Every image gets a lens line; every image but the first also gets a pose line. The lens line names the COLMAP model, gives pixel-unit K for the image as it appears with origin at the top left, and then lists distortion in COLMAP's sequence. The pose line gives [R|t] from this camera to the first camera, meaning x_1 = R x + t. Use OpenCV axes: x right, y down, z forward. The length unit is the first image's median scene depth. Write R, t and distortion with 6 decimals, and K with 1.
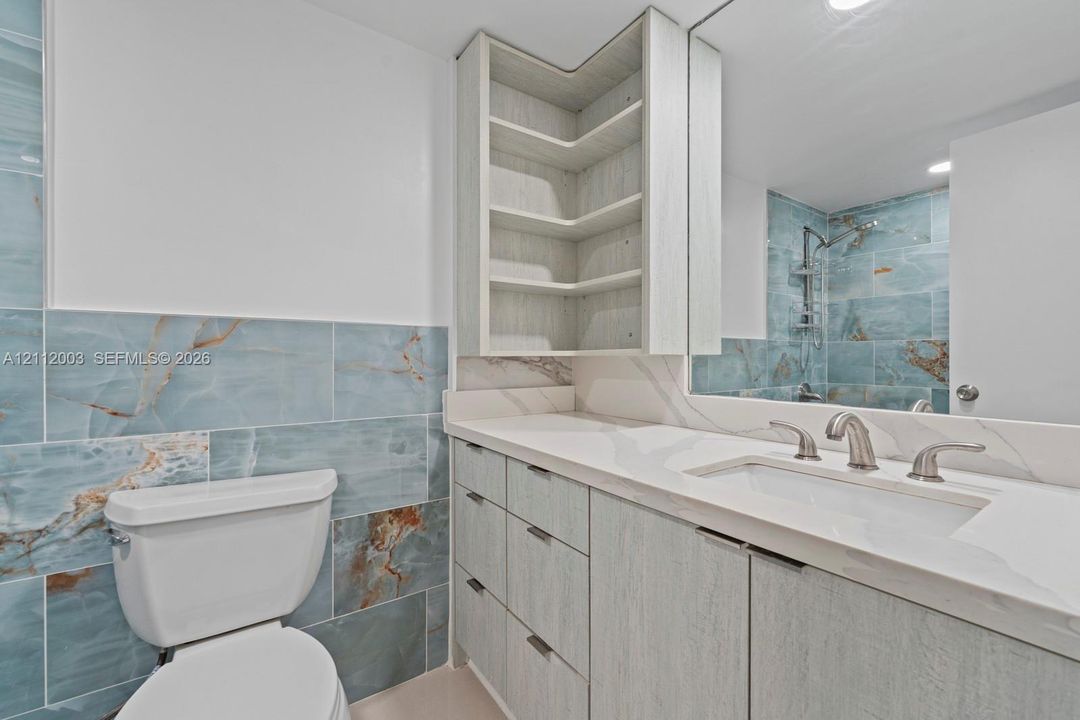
lens RADIAL K [[441.6, 0, 541.2], [0, 441.6, 361.2], [0, 0, 1]] dist [-0.000660, -0.001112]
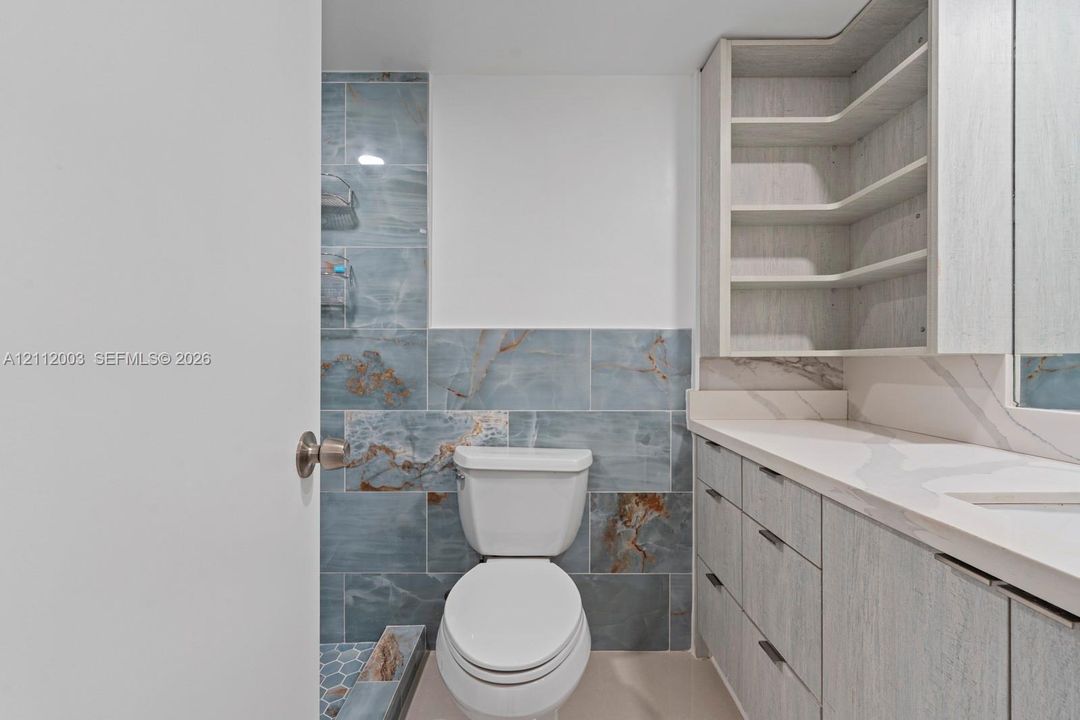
lens RADIAL K [[441.6, 0, 538.9], [0, 441.6, 361.1], [0, 0, 1]] dist [-0.000660, -0.001112]
pose [[0.822289, 0.002183, -0.569066, 0.121127], [-0.004050, 0.999990, -0.002017, 0.003195], [0.569056, 0.003964, 0.822290, -0.093964]]
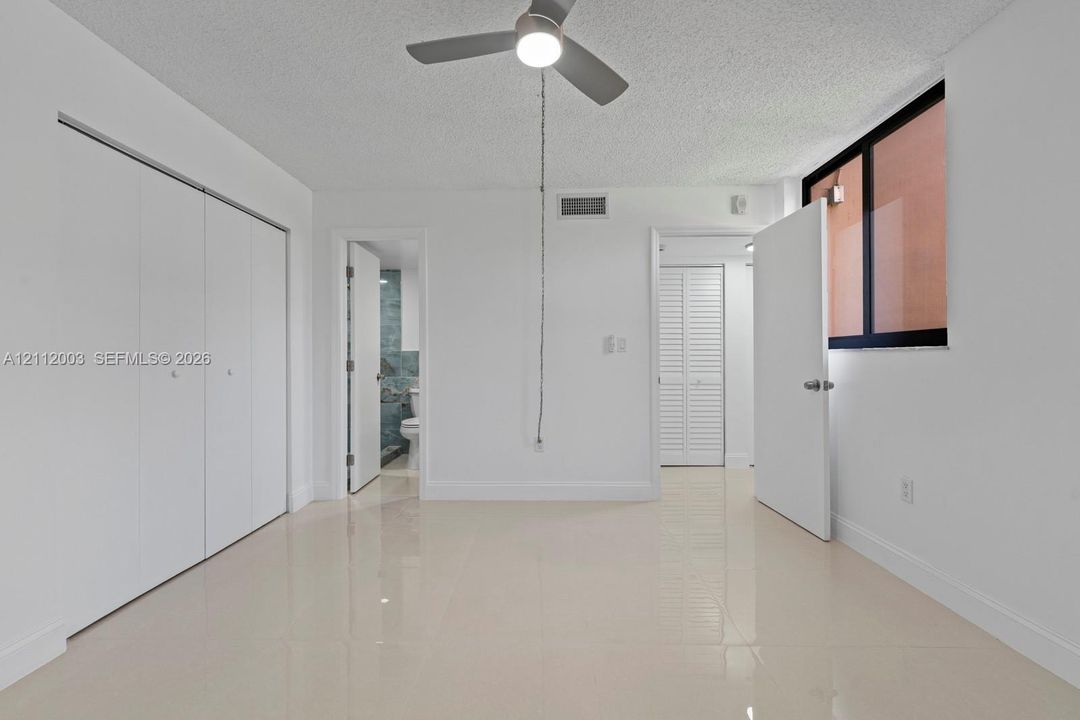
lens RADIAL K [[441.6, 0, 532.9], [0, 441.6, 356.9], [0, 0, 1]] dist [-0.000660, -0.001112]
pose [[0.828232, -0.003987, -0.560371, 2.528064], [0.001956, 0.999989, -0.004224, -0.019025], [0.560382, 0.002402, 0.828231, -2.006263]]
